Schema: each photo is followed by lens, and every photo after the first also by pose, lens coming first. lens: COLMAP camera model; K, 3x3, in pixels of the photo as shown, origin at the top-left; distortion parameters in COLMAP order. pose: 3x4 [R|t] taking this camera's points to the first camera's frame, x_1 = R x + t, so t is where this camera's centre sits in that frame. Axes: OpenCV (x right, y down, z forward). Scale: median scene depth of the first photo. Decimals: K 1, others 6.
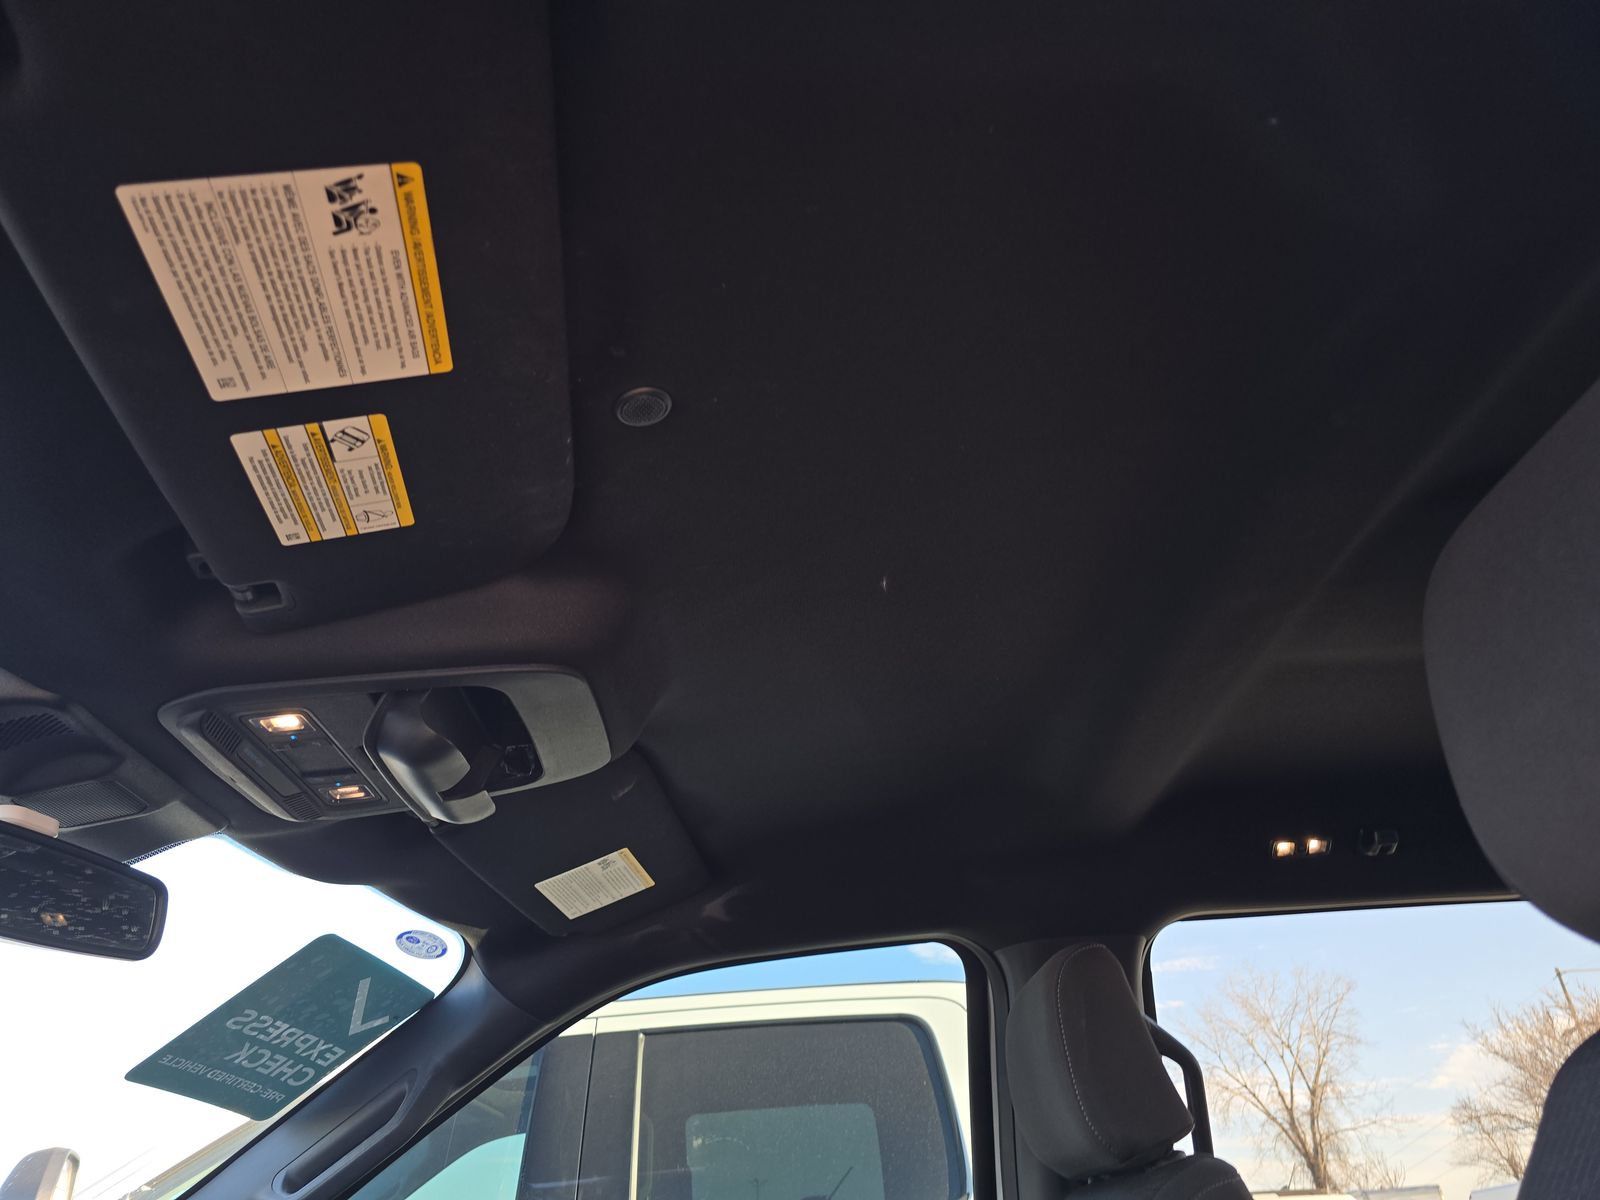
lens RADIAL K [[1080.1, 0, 809.9], [0, 1080.1, 584.1], [0, 0, 1]] dist [0.054120, -0.055564]
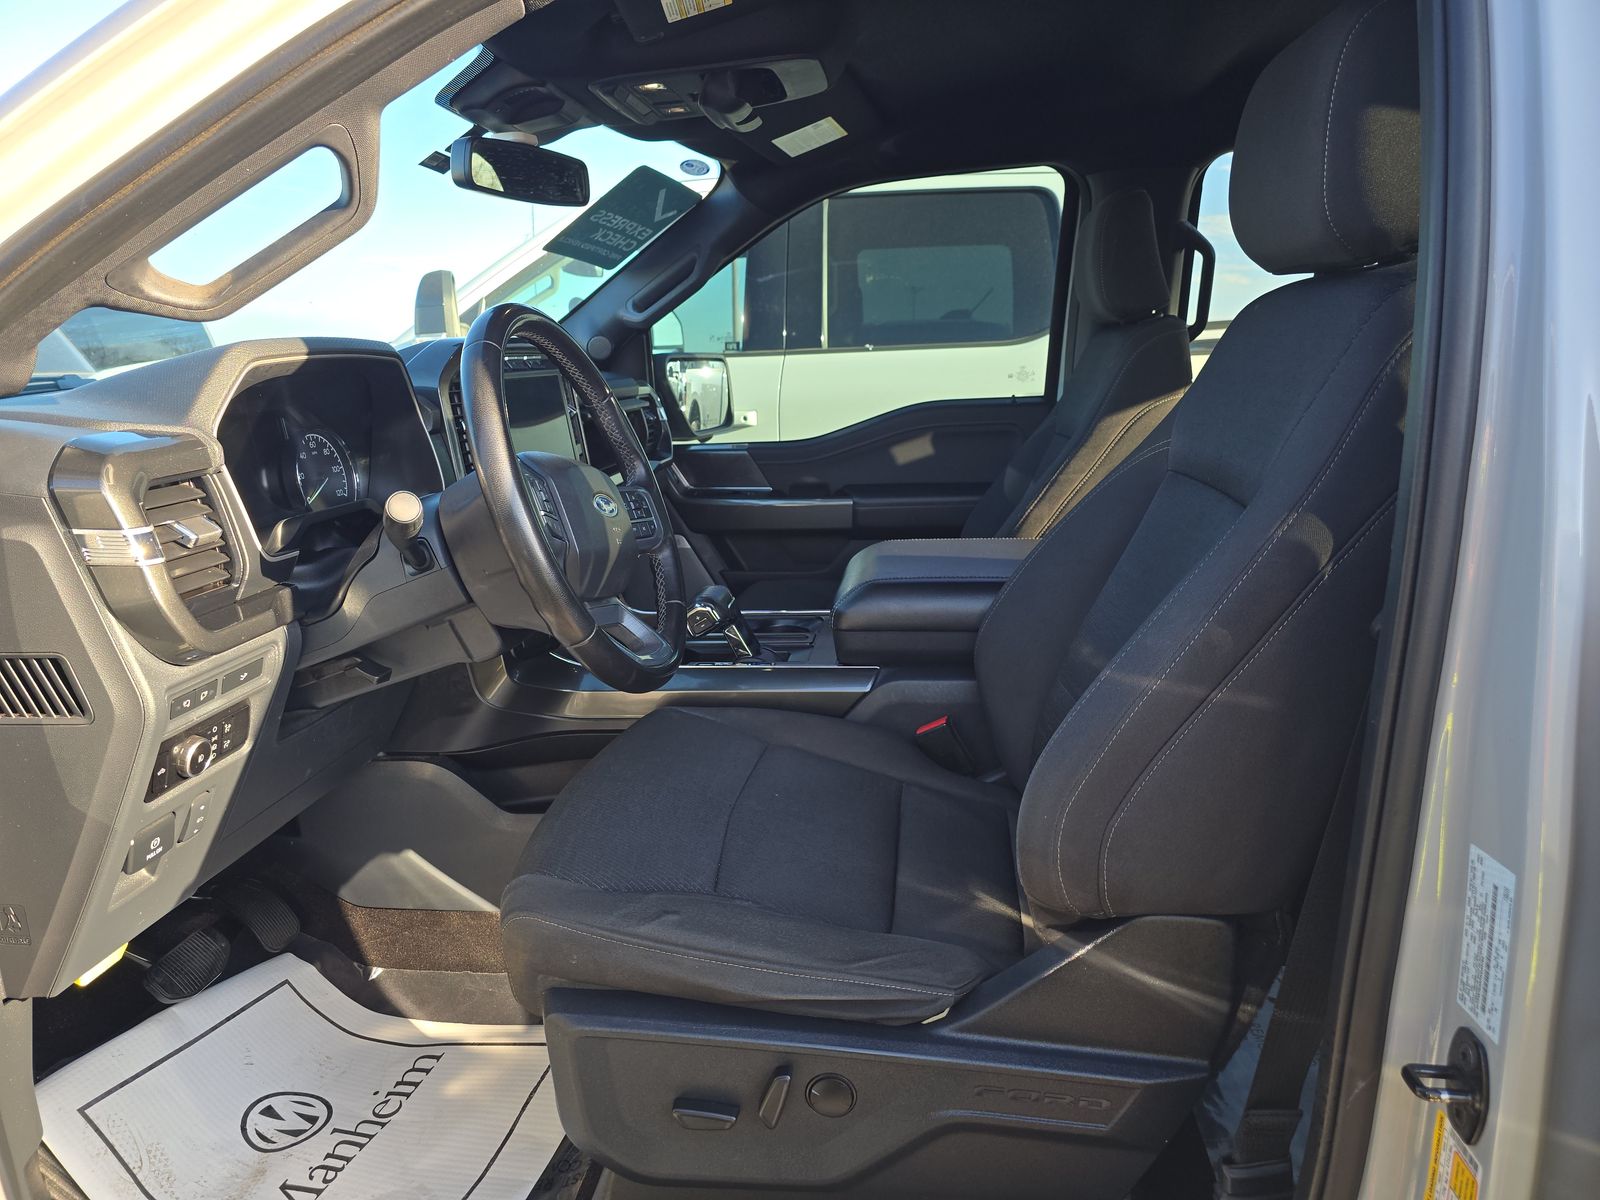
lens RADIAL K [[1080.1, 0, 809.9], [0, 1080.1, 584.1], [0, 0, 1]] dist [0.054120, -0.055564]
pose [[0.990360, 0.067957, -0.120703, 0.024596], [0.034986, 0.720416, 0.692659, -0.303151], [0.134028, -0.690204, 0.711094, -0.465609]]
